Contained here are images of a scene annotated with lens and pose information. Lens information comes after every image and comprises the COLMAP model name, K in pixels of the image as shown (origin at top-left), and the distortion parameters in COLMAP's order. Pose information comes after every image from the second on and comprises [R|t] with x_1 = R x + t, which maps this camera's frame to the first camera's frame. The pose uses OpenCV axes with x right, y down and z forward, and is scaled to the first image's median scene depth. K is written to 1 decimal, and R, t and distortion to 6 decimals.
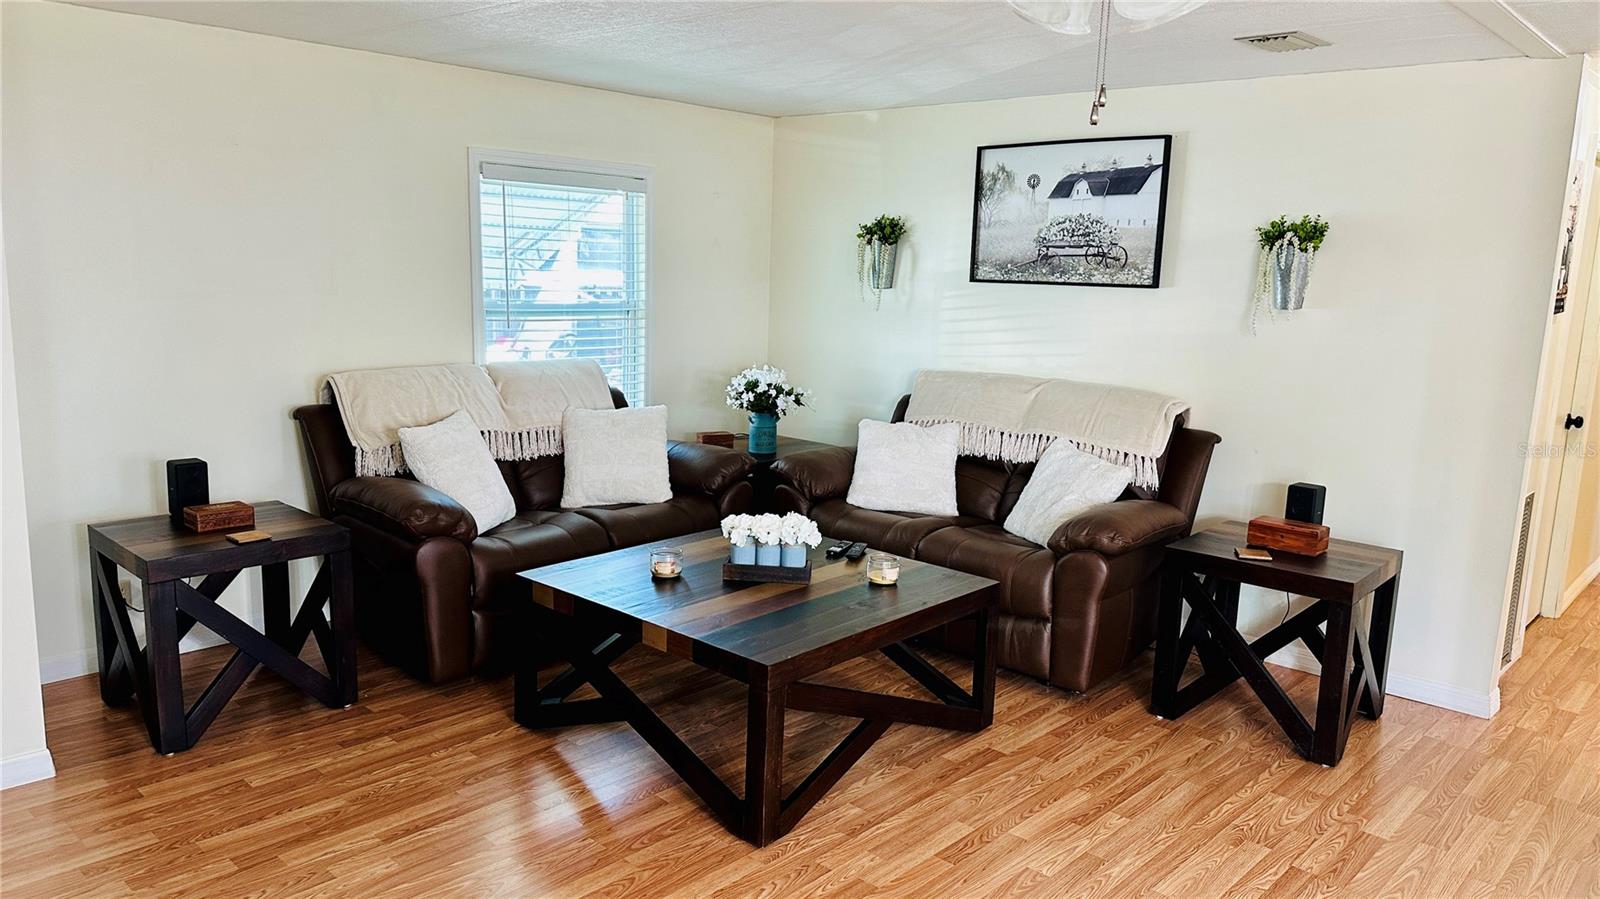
lens RADIAL K [[1111.4, 0, 799.4], [0, 1111.4, 443.0], [0, 0, 1]] dist [0.056077, -0.055571]
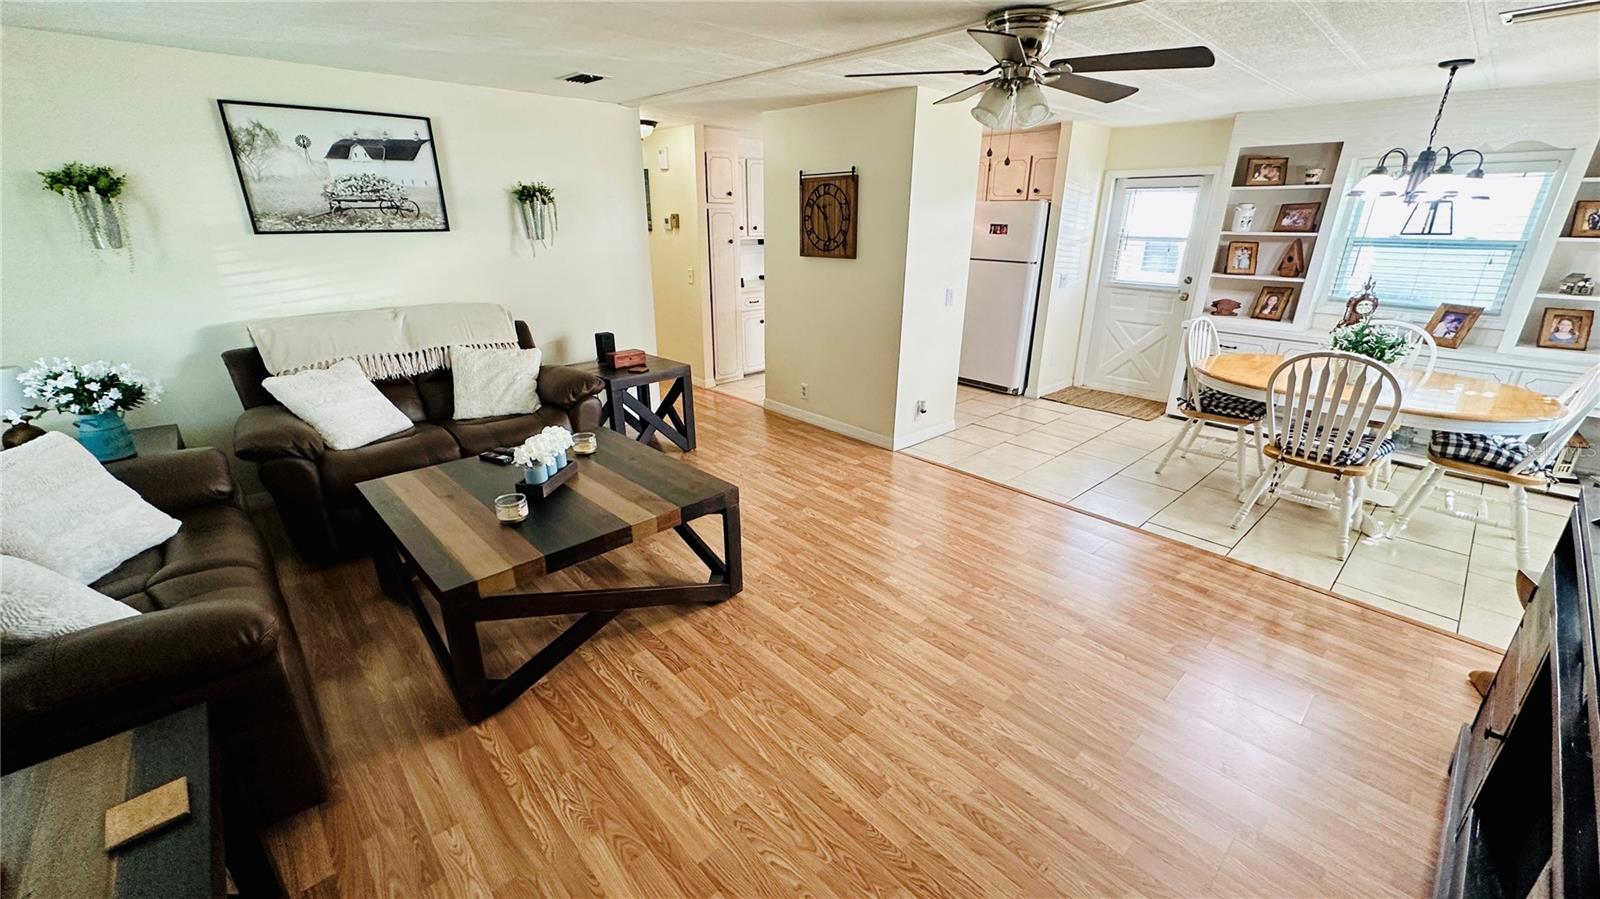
lens RADIAL K [[635.2, 0, 785.7], [0, 635.2, 443.7], [0, 0, 1]] dist [0.005416, 0.000105]
pose [[0.087087, -0.373564, 0.923507, -0.564864], [0.157635, 0.920518, 0.357489, -0.120763], [-0.983650, 0.114444, 0.139052, 0.527314]]
